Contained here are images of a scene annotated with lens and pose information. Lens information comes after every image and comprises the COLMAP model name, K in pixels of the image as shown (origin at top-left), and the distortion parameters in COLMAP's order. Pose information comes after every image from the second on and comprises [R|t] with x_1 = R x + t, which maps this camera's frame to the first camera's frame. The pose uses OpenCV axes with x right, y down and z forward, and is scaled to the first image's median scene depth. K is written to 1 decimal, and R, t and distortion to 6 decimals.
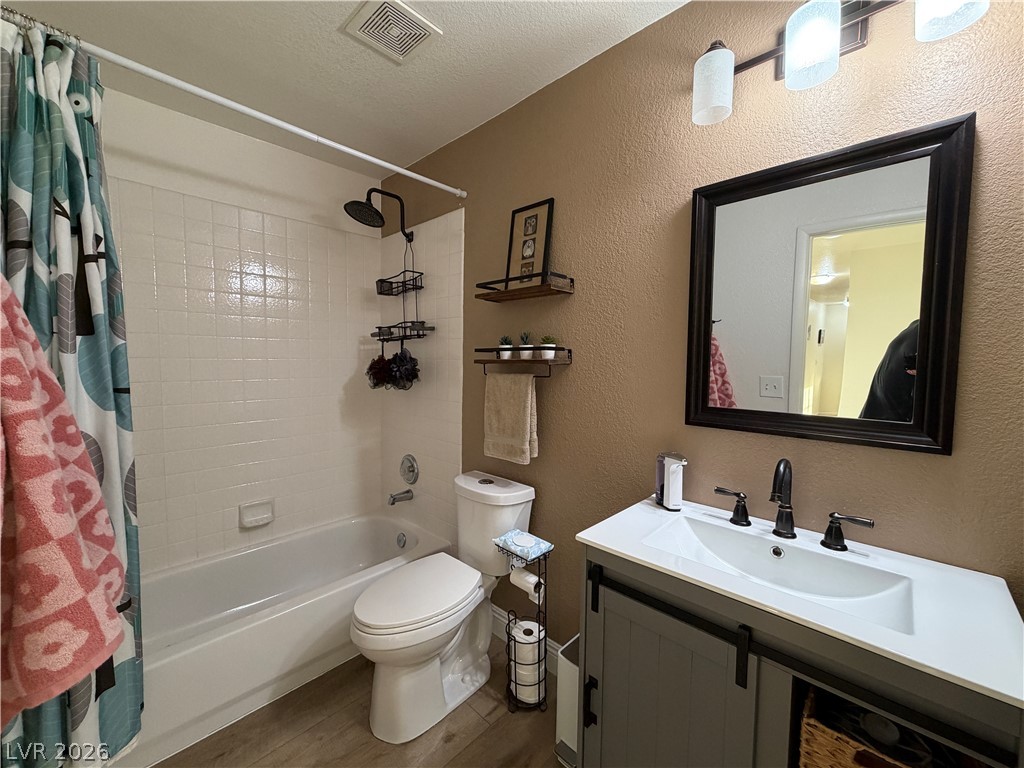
lens RADIAL K [[406.3, 0, 512.0], [0, 406.3, 384.0], [0, 0, 1]] dist [0.002073, 0.000118]
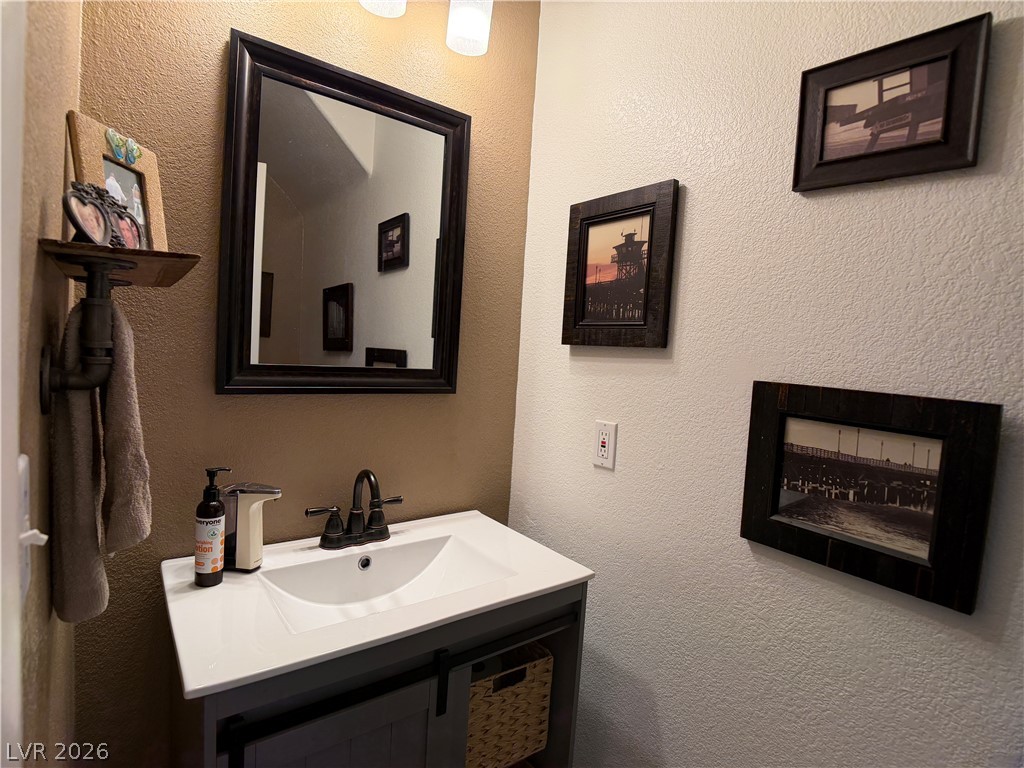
lens RADIAL K [[520.2, 0, 512.1], [0, 520.2, 382.0], [0, 0, 1]] dist [-0.005752, -0.018407]
pose [[0.153157, -0.059138, 0.986431, -0.283644], [-0.010716, 0.998050, 0.061499, -0.033735], [-0.988144, -0.019990, 0.152224, 0.399808]]
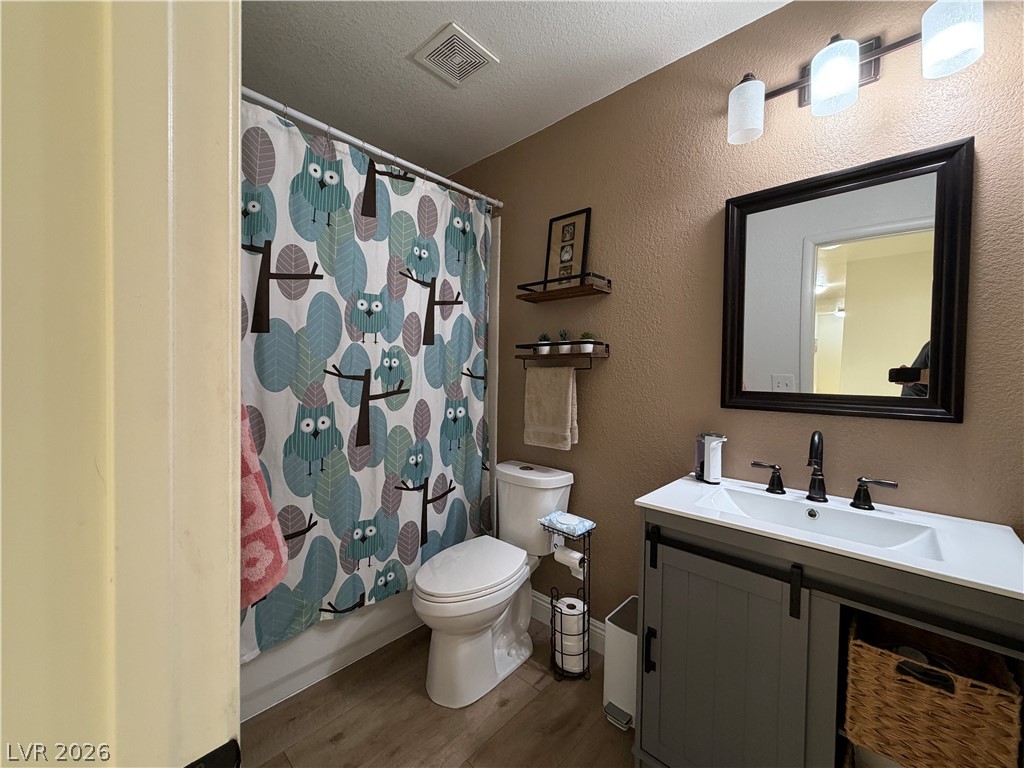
lens RADIAL K [[406.3, 0, 512.0], [0, 406.3, 384.0], [0, 0, 1]] dist [0.002073, 0.000118]
pose [[0.999843, 0.001020, 0.017679, -0.154499], [-0.000487, 0.999546, -0.030113, 0.063391], [-0.017702, 0.030099, 0.999390, -0.098405]]
